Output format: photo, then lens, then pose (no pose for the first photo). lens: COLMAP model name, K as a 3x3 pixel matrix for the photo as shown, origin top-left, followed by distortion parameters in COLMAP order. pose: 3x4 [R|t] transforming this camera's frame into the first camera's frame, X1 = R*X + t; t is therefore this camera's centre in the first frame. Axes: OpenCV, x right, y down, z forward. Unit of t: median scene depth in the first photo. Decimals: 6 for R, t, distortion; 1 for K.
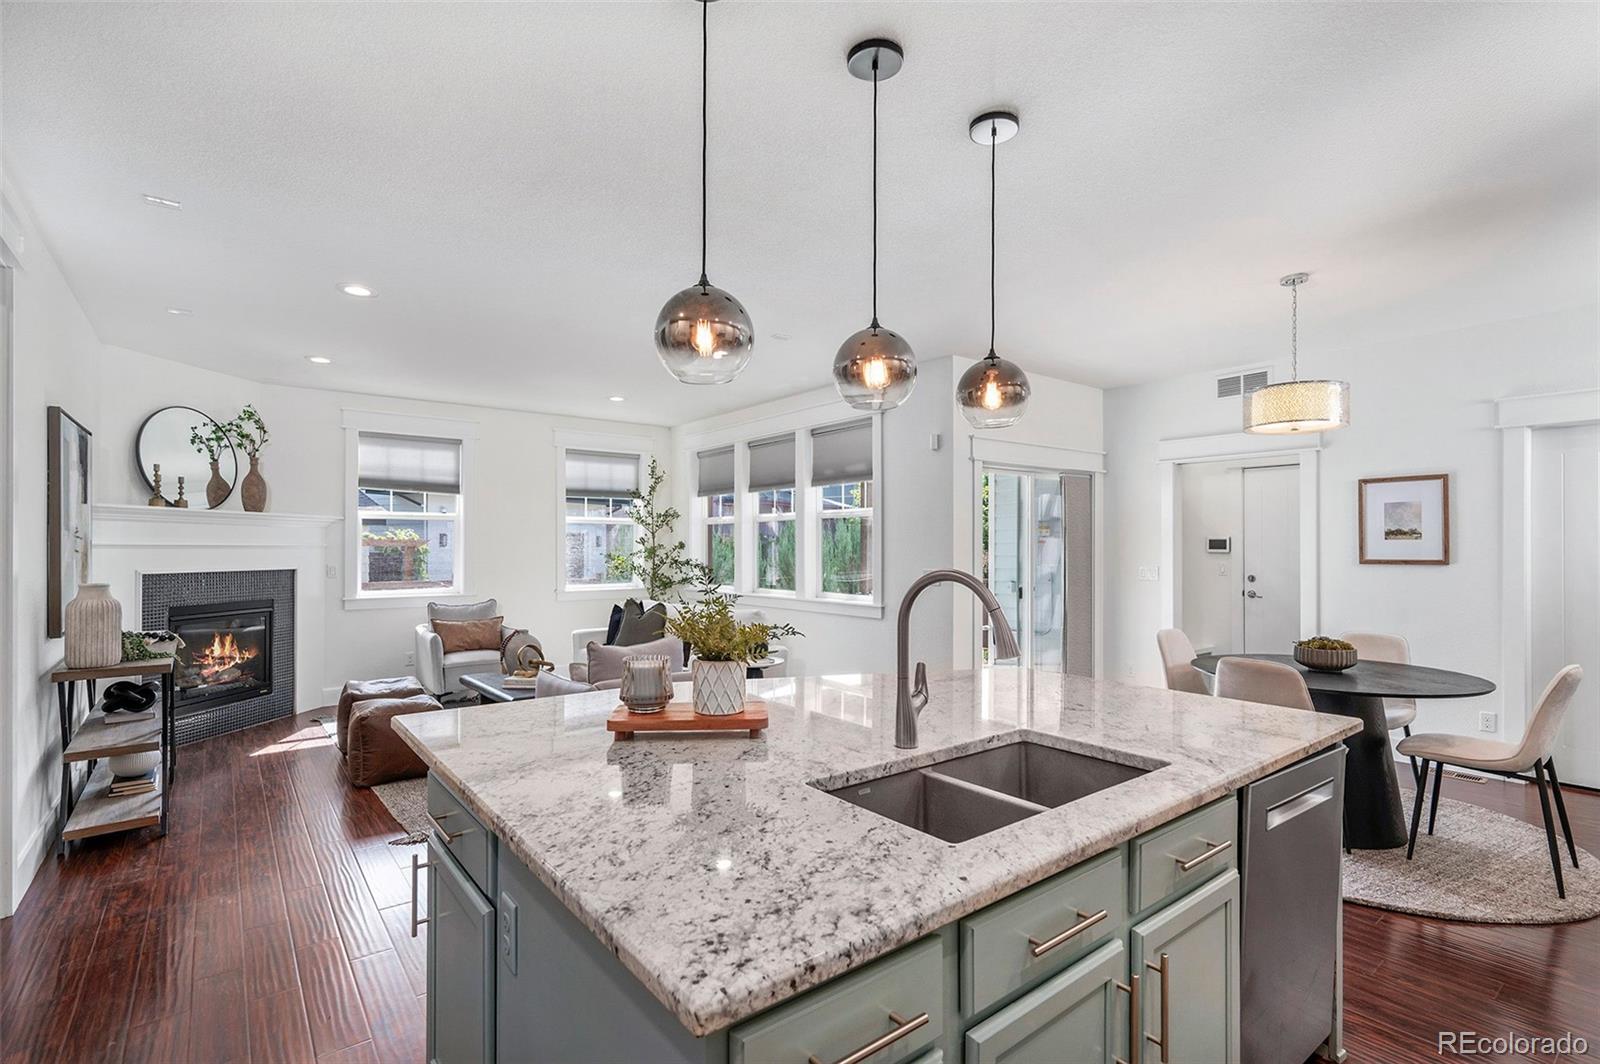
lens RADIAL K [[737.1, 0, 799.9], [0, 737.1, 544.4], [0, 0, 1]] dist [-0.006243, -0.000612]
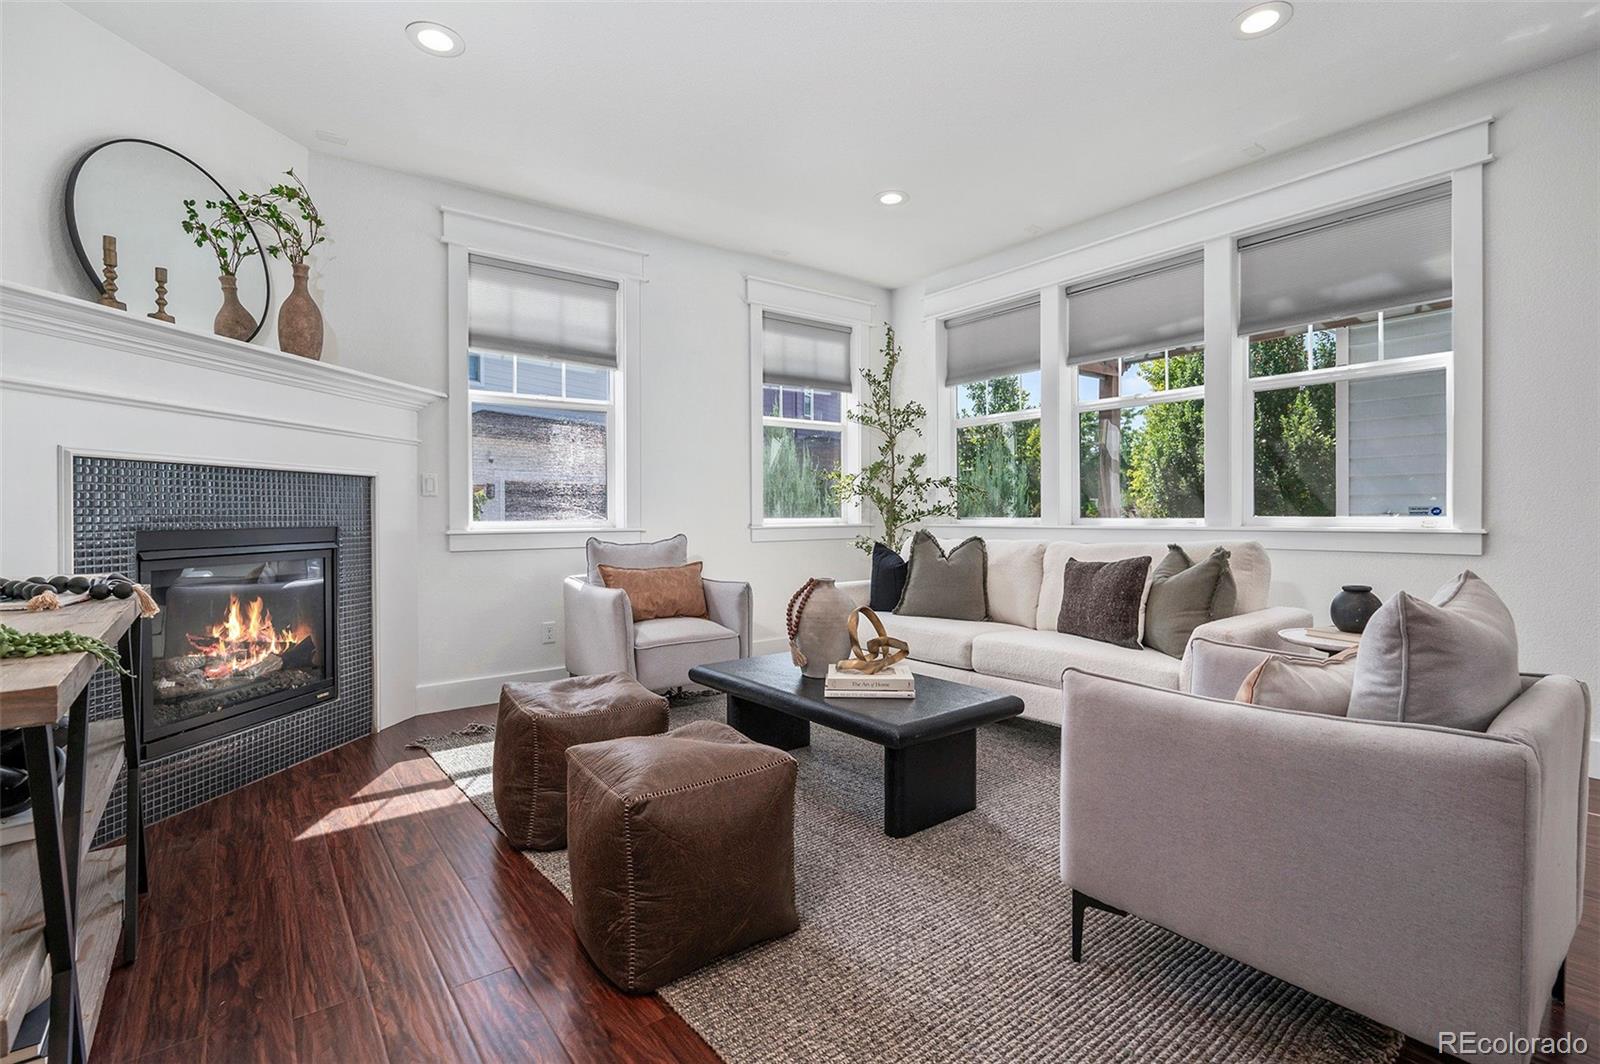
lens RADIAL K [[737.1, 0, 796.7], [0, 737.1, 498.5], [0, 0, 1]] dist [-0.006243, -0.000612]
pose [[0.999942, -0.008941, 0.006064, -0.387720], [0.009004, 0.999905, -0.010403, 0.059878], [-0.005970, 0.010457, 0.999928, 0.465746]]
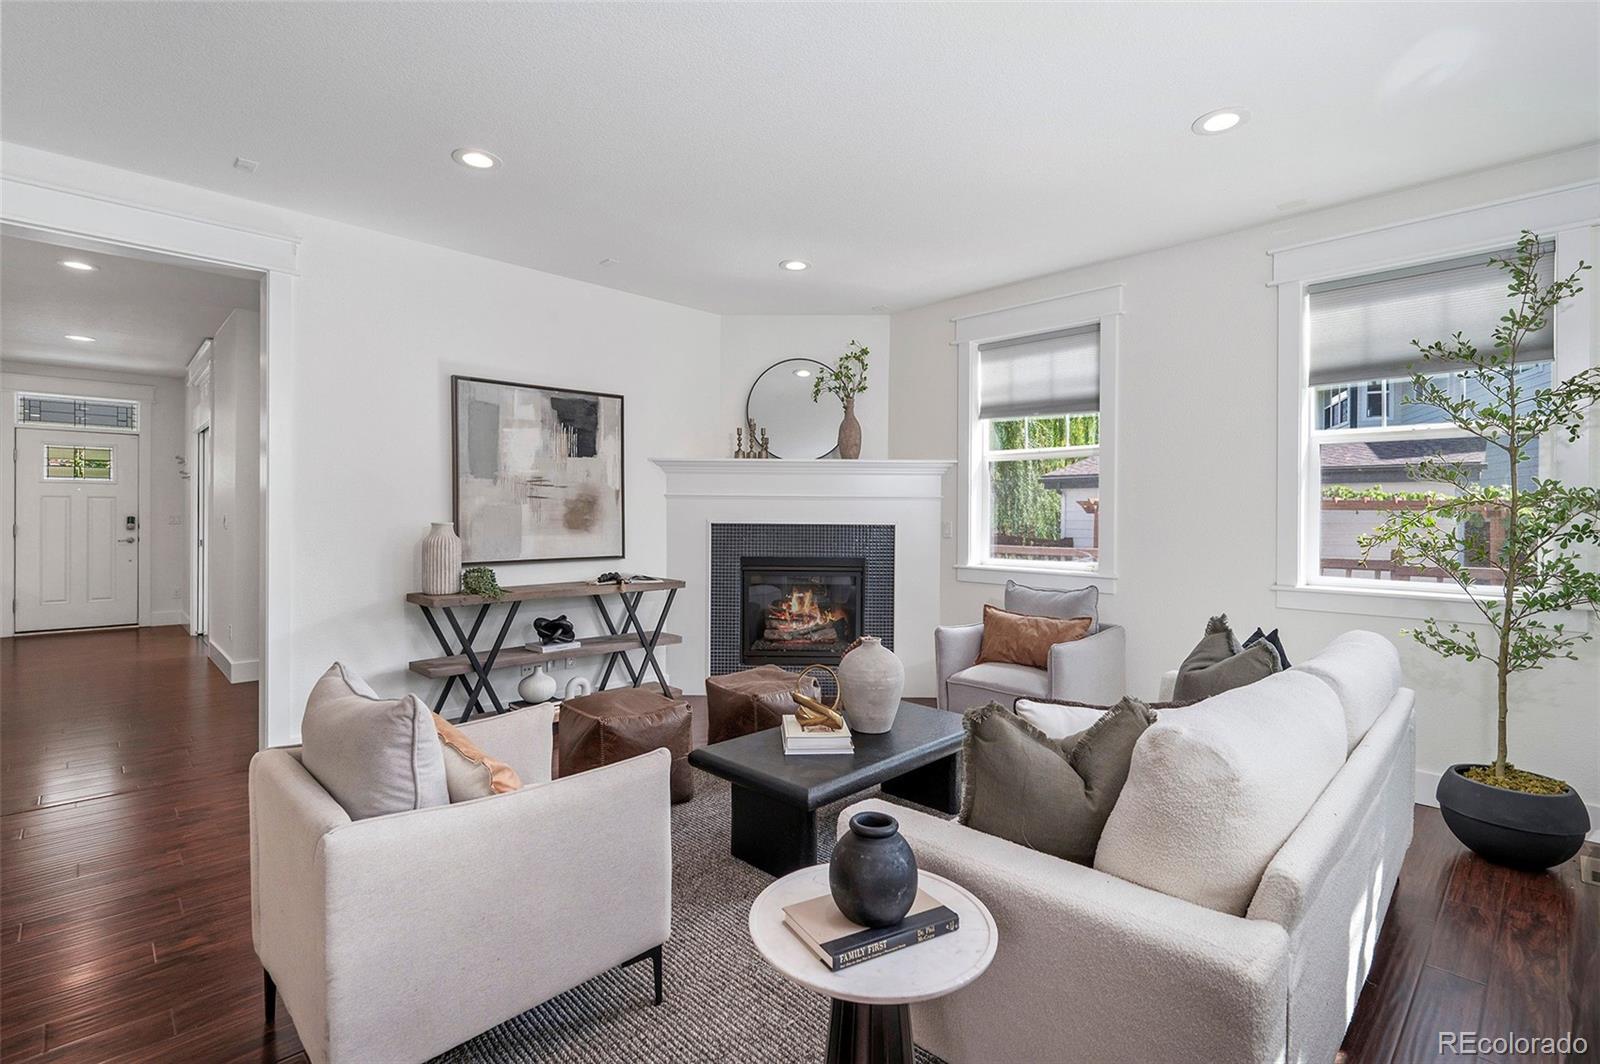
lens RADIAL K [[737.1, 0, 803.6], [0, 737.1, 523.1], [0, 0, 1]] dist [-0.006243, -0.000612]
pose [[0.110963, 0.011619, -0.993757, 0.149474], [-0.004273, 0.999928, 0.011214, 0.023159], [0.993815, 0.003001, 0.111004, 0.844012]]
